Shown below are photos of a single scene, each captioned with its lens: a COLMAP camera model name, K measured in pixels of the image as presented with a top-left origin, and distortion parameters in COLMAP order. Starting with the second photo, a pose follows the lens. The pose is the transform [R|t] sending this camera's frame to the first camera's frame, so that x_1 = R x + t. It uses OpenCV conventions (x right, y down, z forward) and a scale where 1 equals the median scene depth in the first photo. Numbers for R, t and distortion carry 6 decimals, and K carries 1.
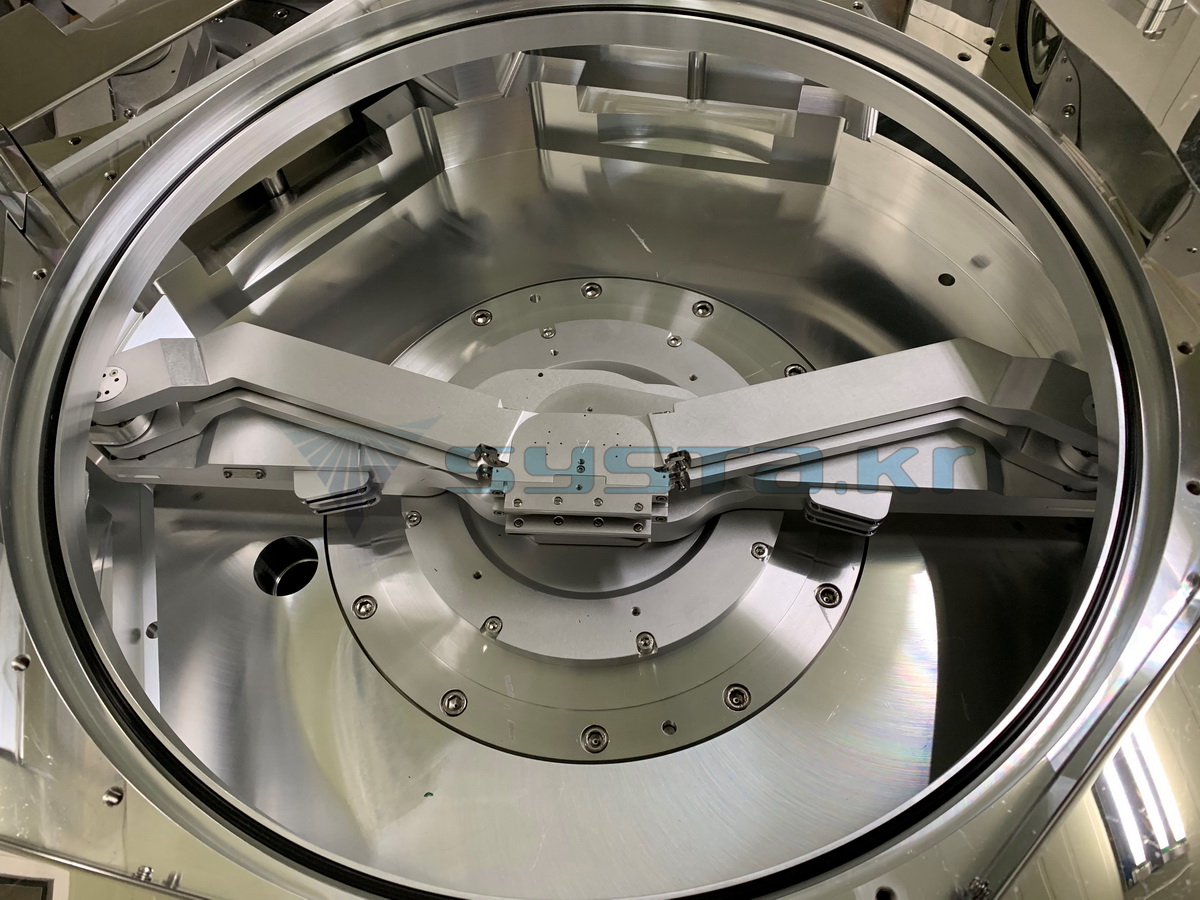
lens RADIAL K [[921.7, 0, 598.5], [0, 921.7, 446.2], [0, 0, 1]] dist [0.017926, -0.002868]
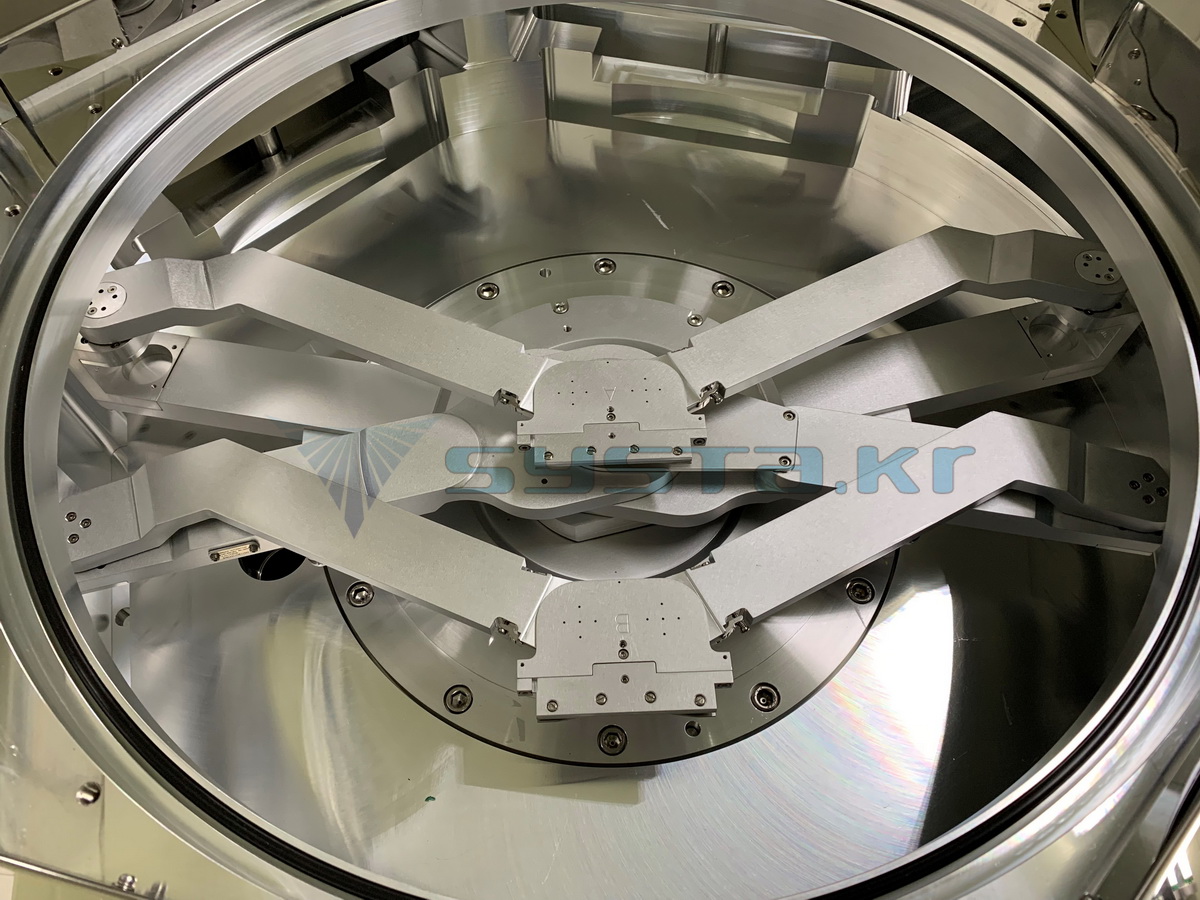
lens RADIAL K [[920.4, 0, 600.0], [0, 920.4, 450.0], [0, 0, 1]] dist [0.006174, 0.005596]
pose [[0.998835, 0.025146, 0.041176, -0.047826], [-0.024782, 0.999649, -0.009322, 0.028371], [-0.041396, 0.008290, 0.999108, 0.062143]]
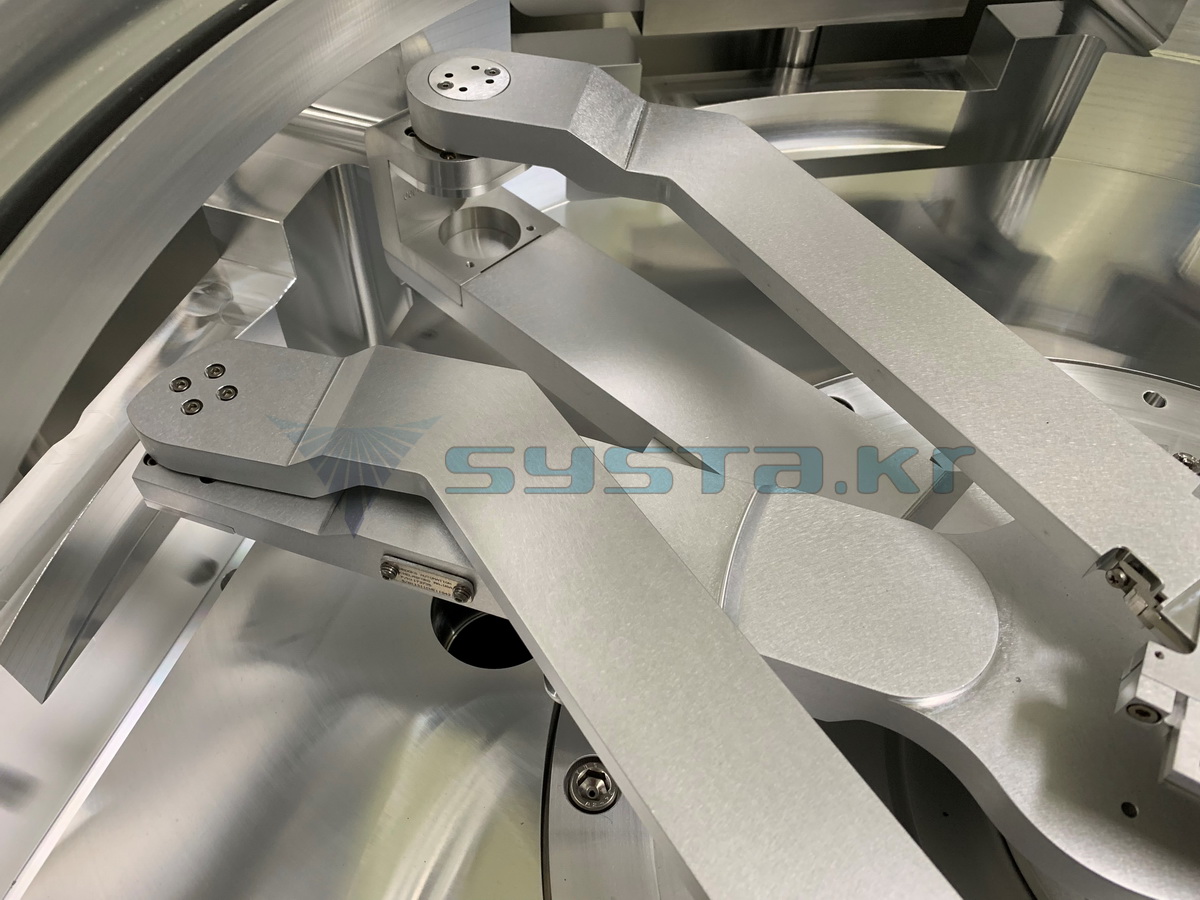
lens RADIAL K [[923.6, 0, 585.6], [0, 923.6, 446.7], [0, 0, 1]] dist [0.042117, -0.001520]
pose [[0.831499, 0.473179, -0.291051, -0.173270], [-0.510669, 0.857306, -0.065148, 0.056912], [0.218693, 0.202802, 0.954487, 0.463180]]
